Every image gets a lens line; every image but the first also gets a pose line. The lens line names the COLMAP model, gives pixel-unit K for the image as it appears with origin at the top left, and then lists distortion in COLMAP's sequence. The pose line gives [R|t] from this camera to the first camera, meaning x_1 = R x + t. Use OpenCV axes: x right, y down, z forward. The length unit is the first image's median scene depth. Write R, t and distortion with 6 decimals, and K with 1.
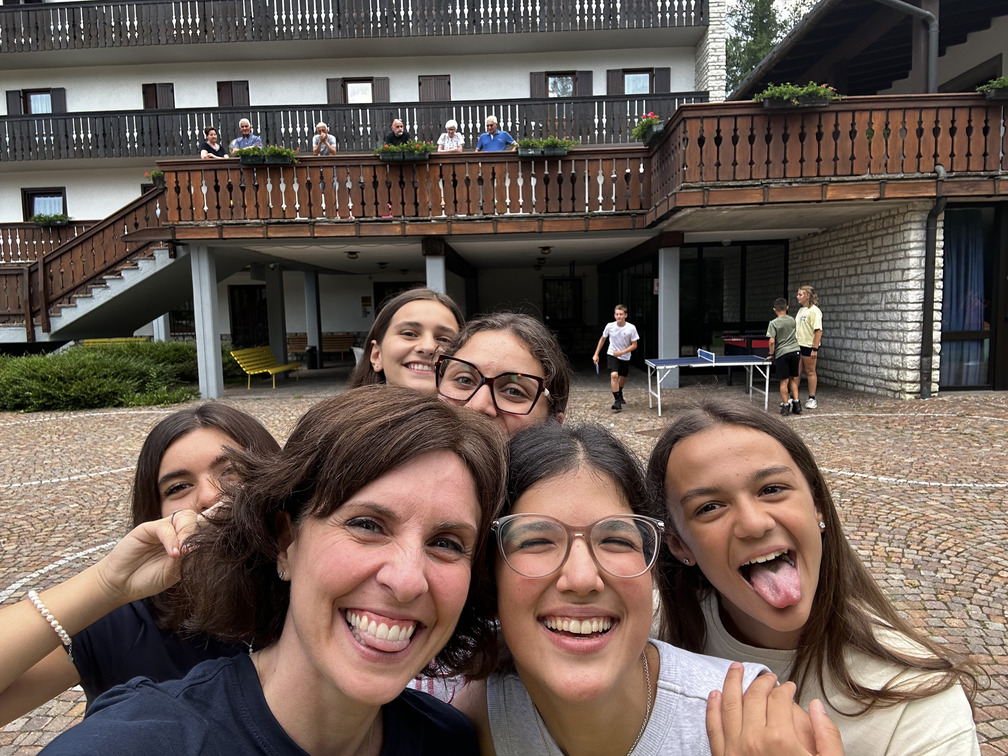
lens RADIAL K [[674.2, 0, 504.0], [0, 674.2, 378.0], [0, 0, 1]] dist [-0.000094, -0.108763]
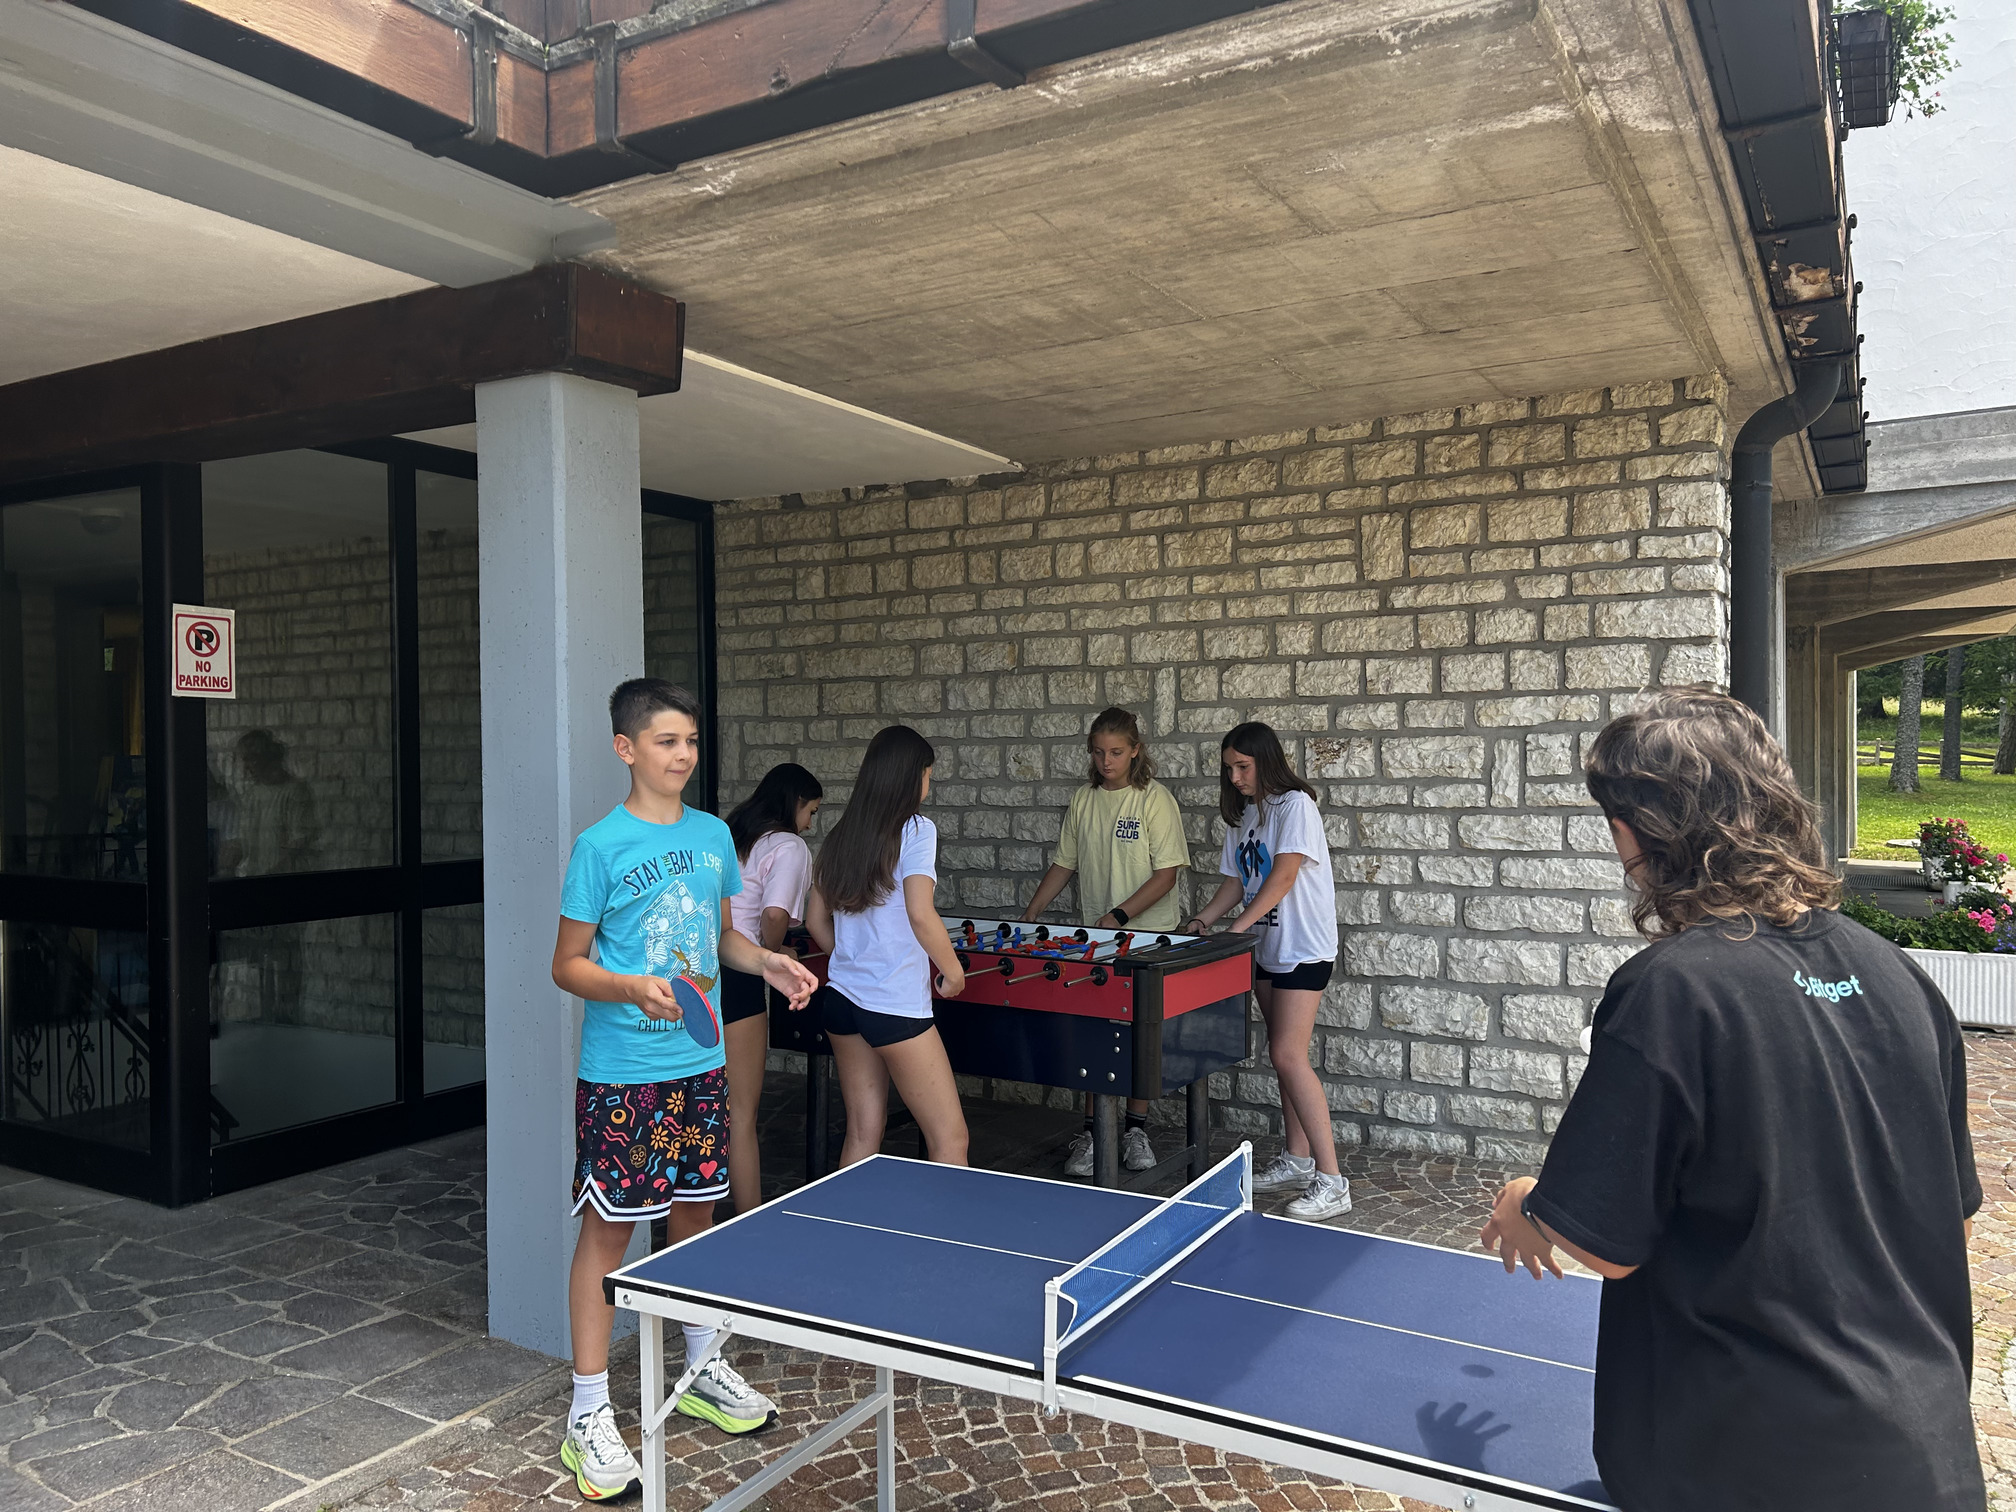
lens RADIAL K [[1514.9, 0, 1008.0], [0, 1514.9, 756.0], [0, 0, 1]] dist [-0.004795, -0.010967]
pose [[0.481478, 0.021591, 0.876192, 0.003650], [0.080386, 0.994395, -0.068677, -0.081735], [-0.872764, 0.103500, 0.477043, 0.749602]]
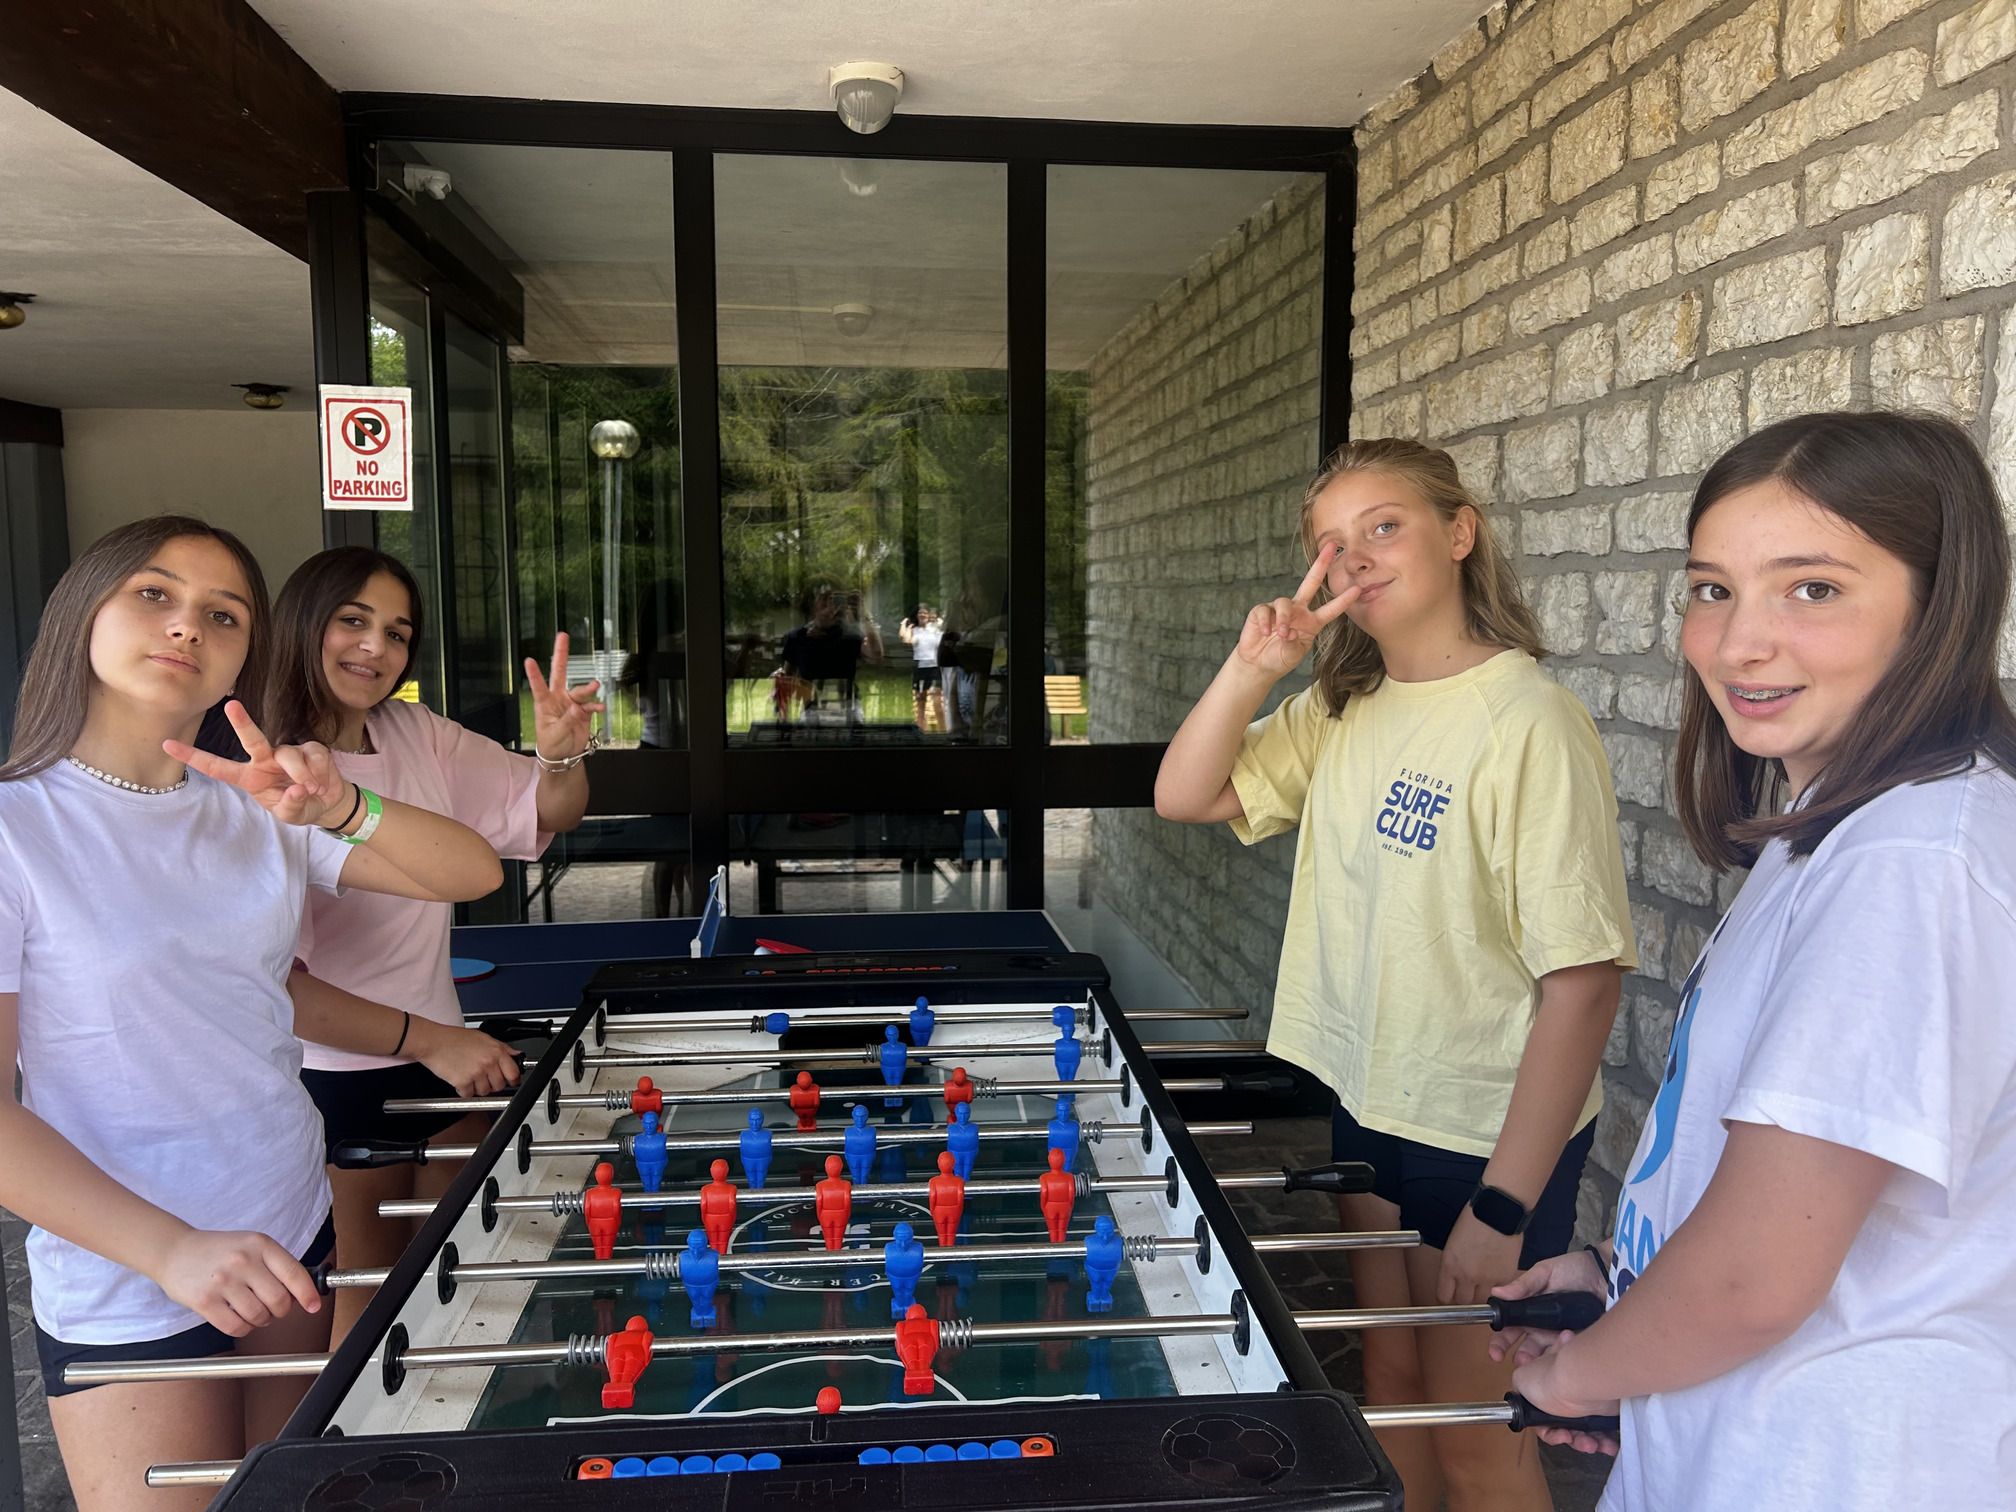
lens RADIAL K [[1514.9, 0, 1008.0], [0, 1514.9, 756.0], [0, 0, 1]] dist [-0.004795, -0.010967]
pose [[0.990491, 0.011938, 0.137062, 0.361312], [-0.012895, 0.999898, 0.006098, -0.097299], [-0.136975, -0.007807, 0.990544, 0.813328]]
